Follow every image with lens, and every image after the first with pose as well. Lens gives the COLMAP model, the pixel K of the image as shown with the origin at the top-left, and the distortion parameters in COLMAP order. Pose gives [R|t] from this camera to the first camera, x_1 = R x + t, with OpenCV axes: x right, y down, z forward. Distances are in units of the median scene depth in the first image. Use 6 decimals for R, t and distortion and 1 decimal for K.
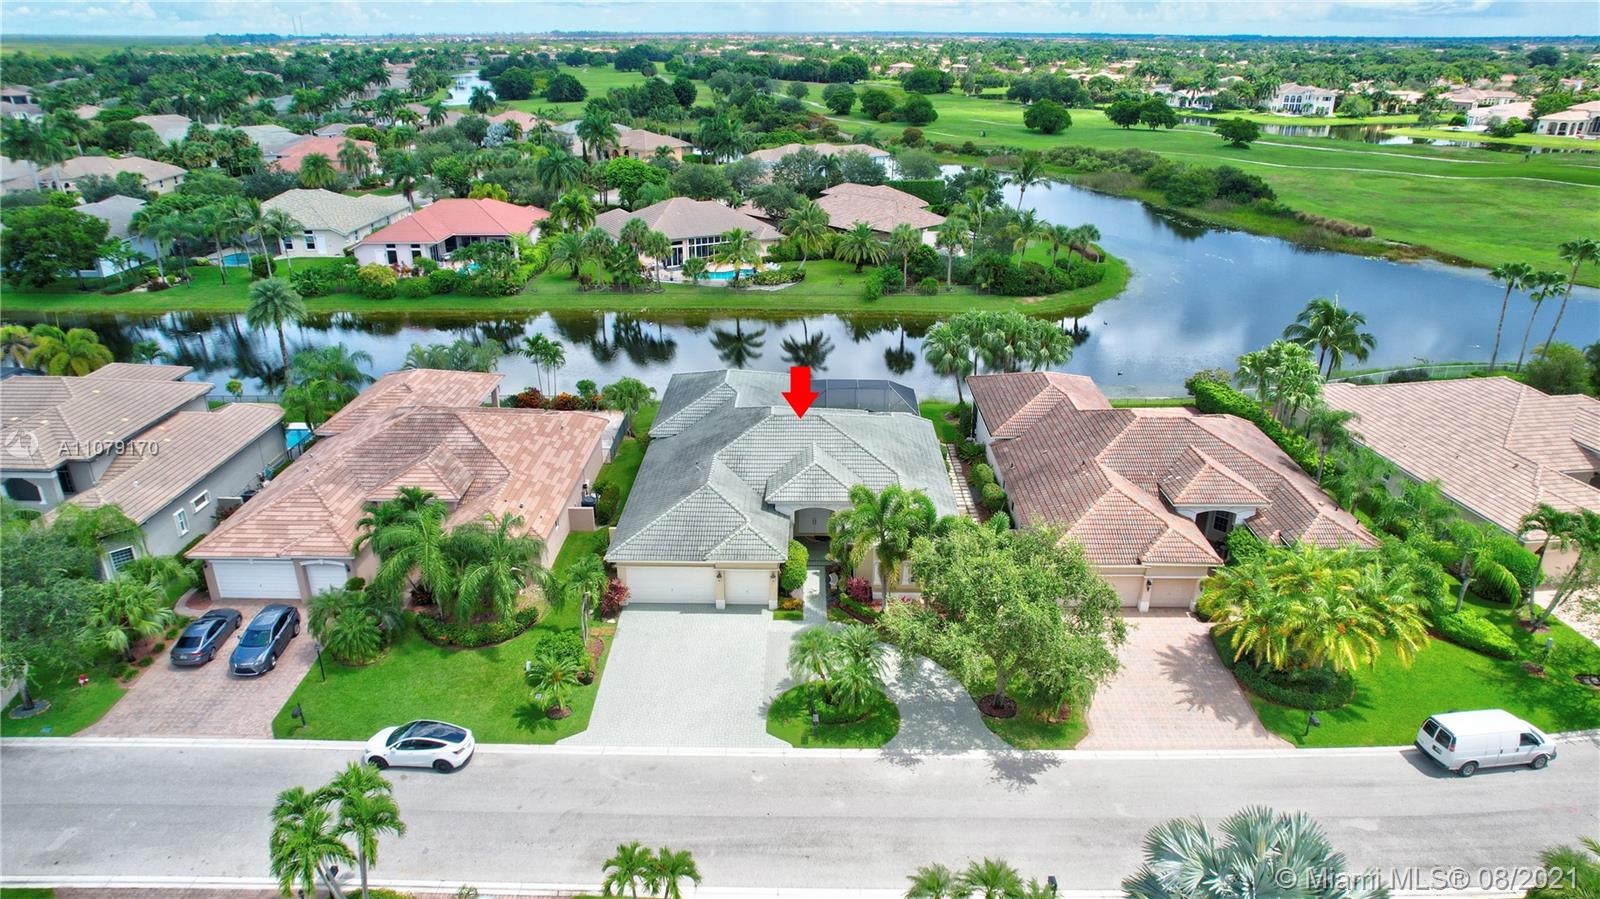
lens RADIAL K [[1026.1, 0, 800.0], [0, 1026.1, 449.5], [0, 0, 1]] dist [-0.080417, 0.074569]
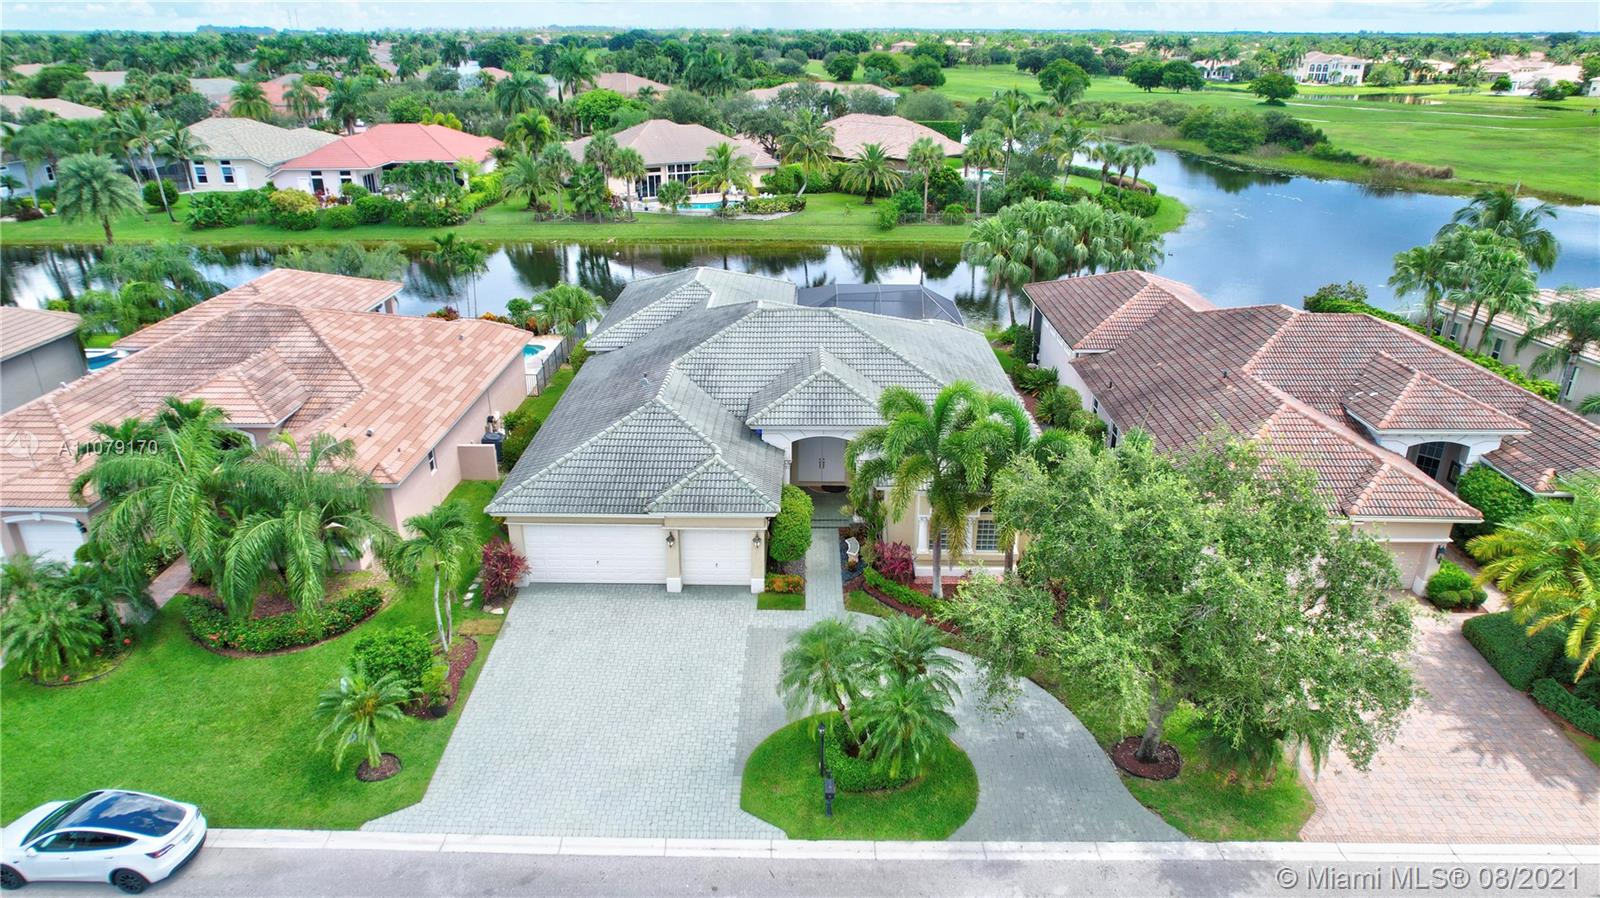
lens RADIAL K [[1026.1, 0, 800.0], [0, 1026.1, 449.0], [0, 0, 1]] dist [-0.080417, 0.074569]
pose [[1.000000, -0.000098, 0.000828, -0.000336], [0.000097, 0.999999, 0.001337, 0.030835], [-0.000828, -0.001337, 0.999999, 0.170863]]
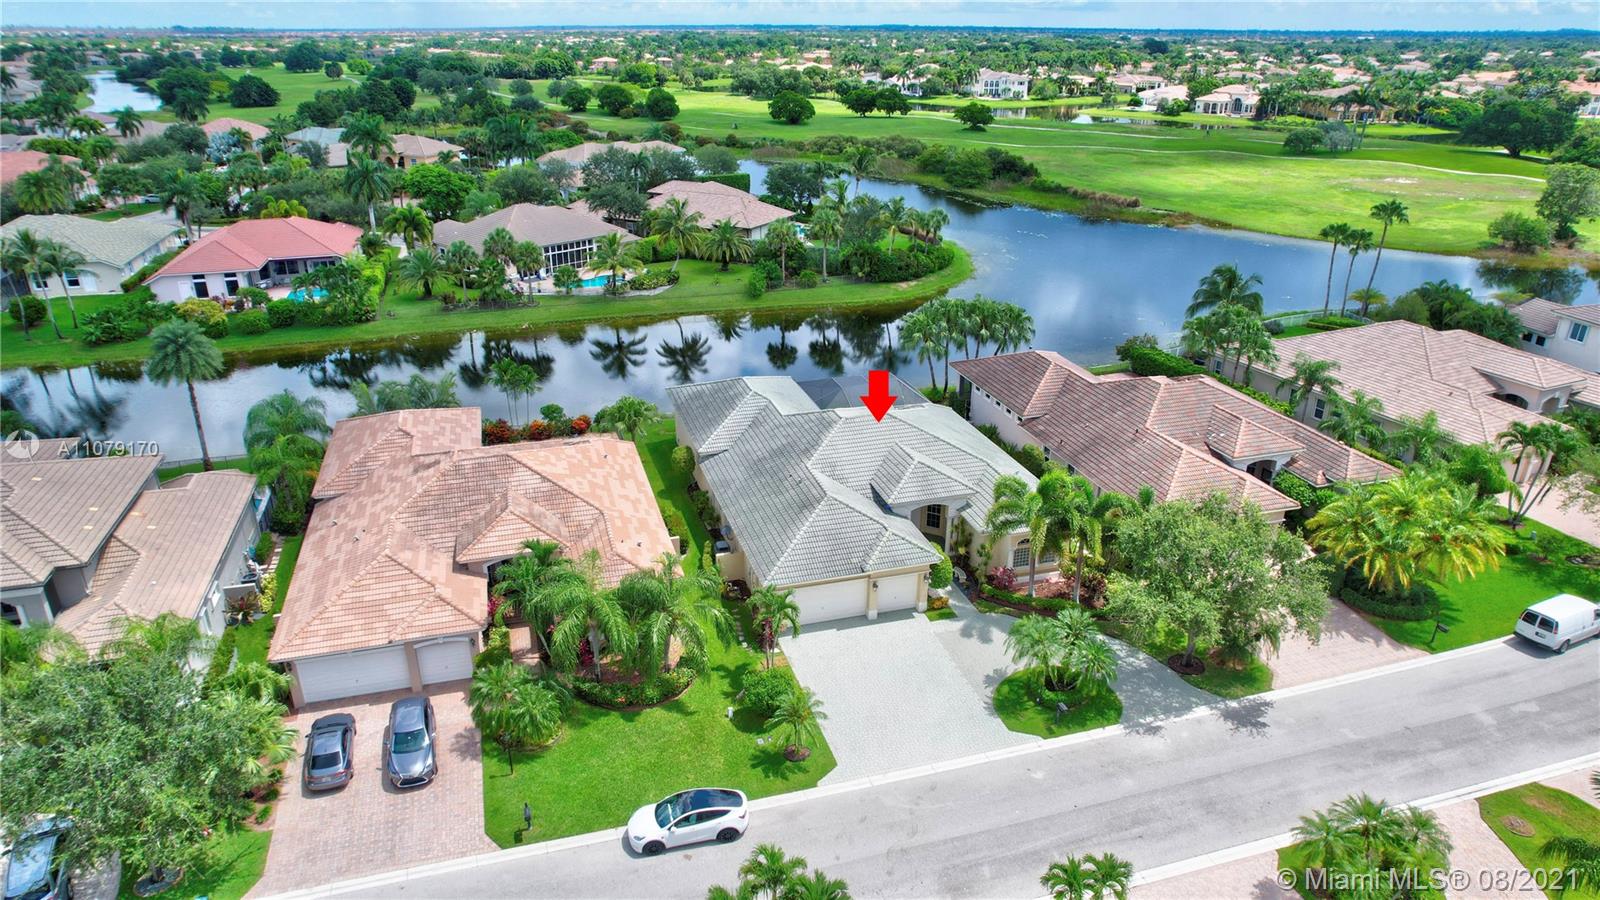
lens RADIAL K [[1026.1, 0, 800.0], [0, 1026.1, 450.0], [0, 0, 1]] dist [-0.080417, 0.074569]
pose [[0.953794, -0.115347, 0.277440, -0.182403], [0.113558, 0.993275, 0.022564, -0.016120], [-0.278177, 0.009984, 0.960478, 0.036356]]
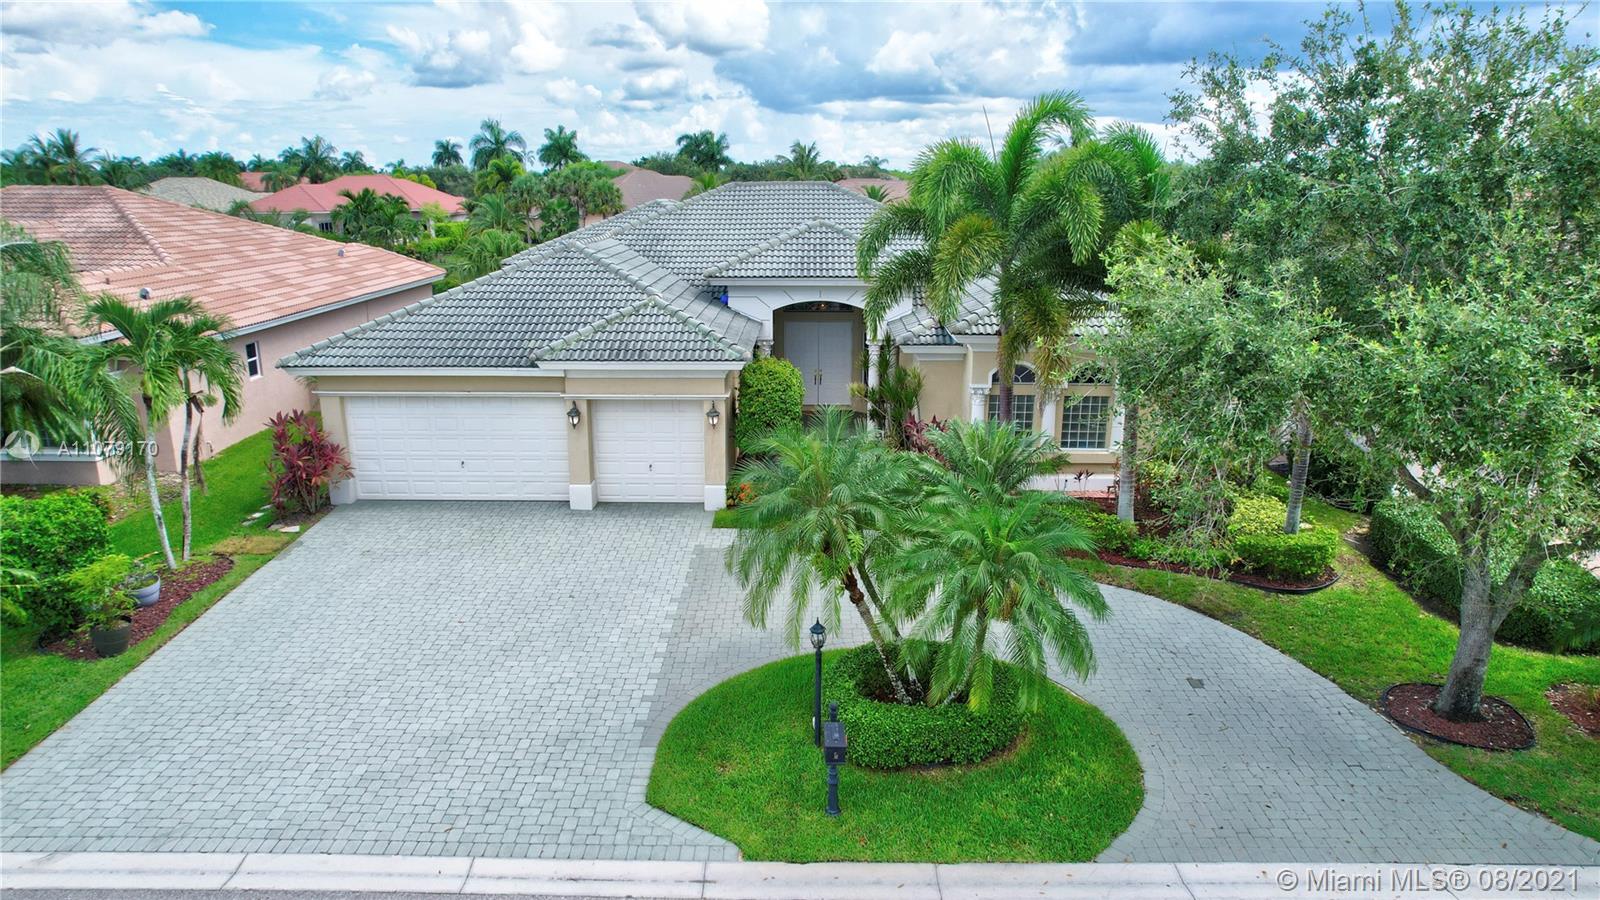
lens RADIAL K [[1029.1, 0, 800.0], [0, 1029.1, 450.0], [0, 0, 1]] dist [-0.085791, 0.079868]
pose [[0.999996, -0.000348, 0.002713, 0.002372], [0.000708, 0.991024, -0.133685, 0.085577], [-0.002642, 0.133686, 0.991020, 0.279804]]
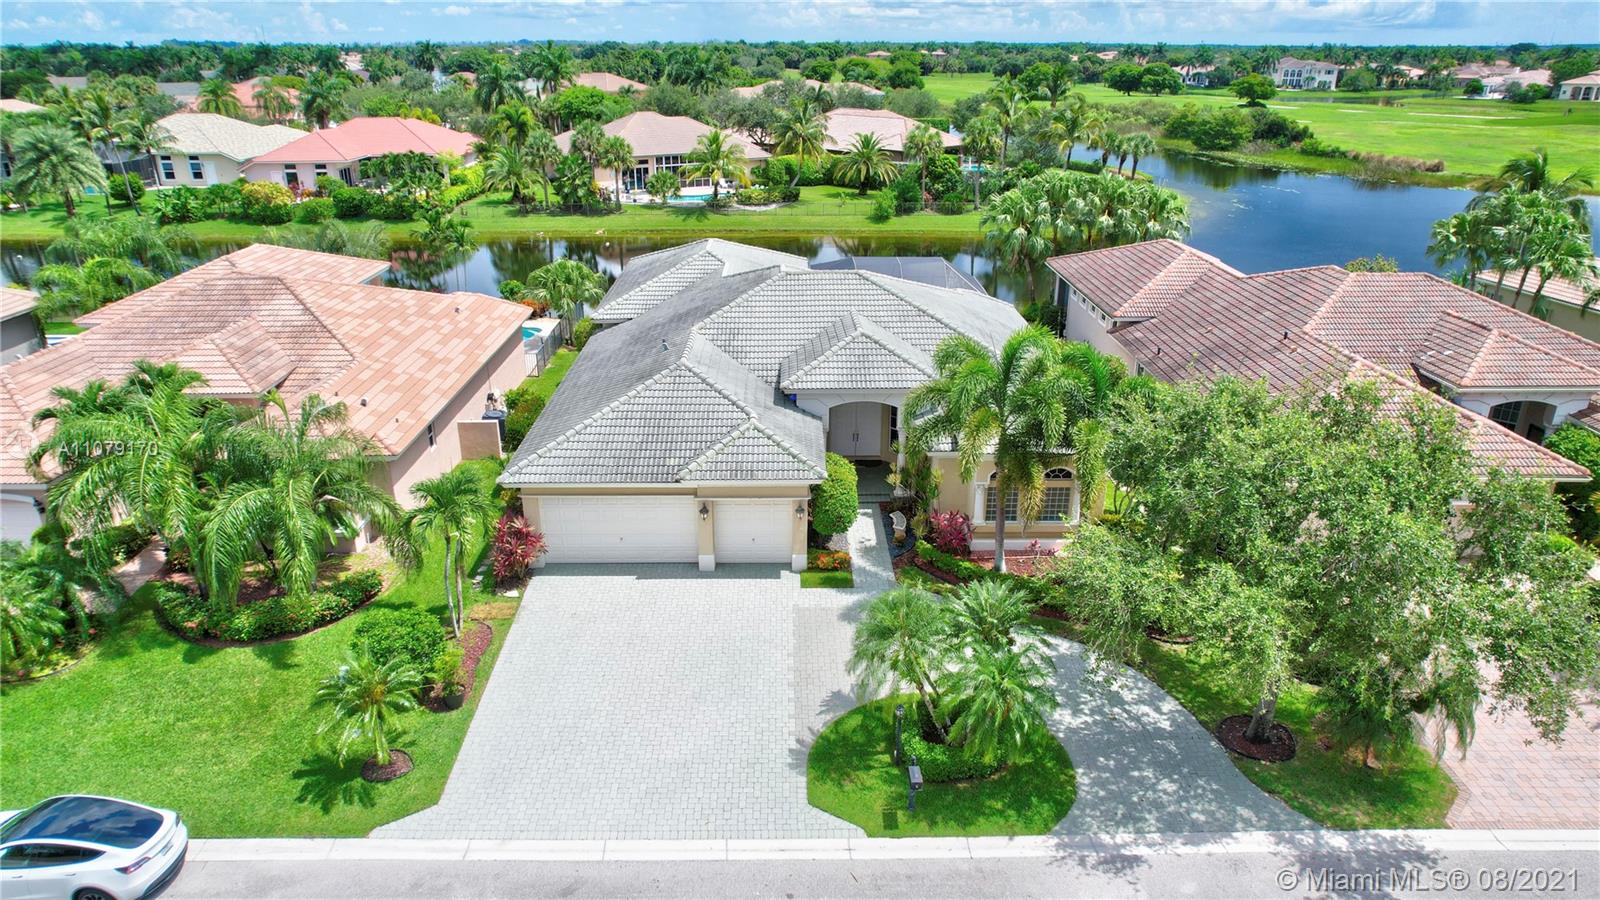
lens RADIAL K [[1029.1, 0, 800.0], [0, 1029.1, 450.0], [0, 0, 1]] dist [-0.085791, 0.079868]
pose [[0.999620, -0.011319, 0.025121, -0.018215], [0.011594, 0.999874, -0.010834, 0.043892], [-0.024995, 0.011121, 0.999626, 0.197095]]
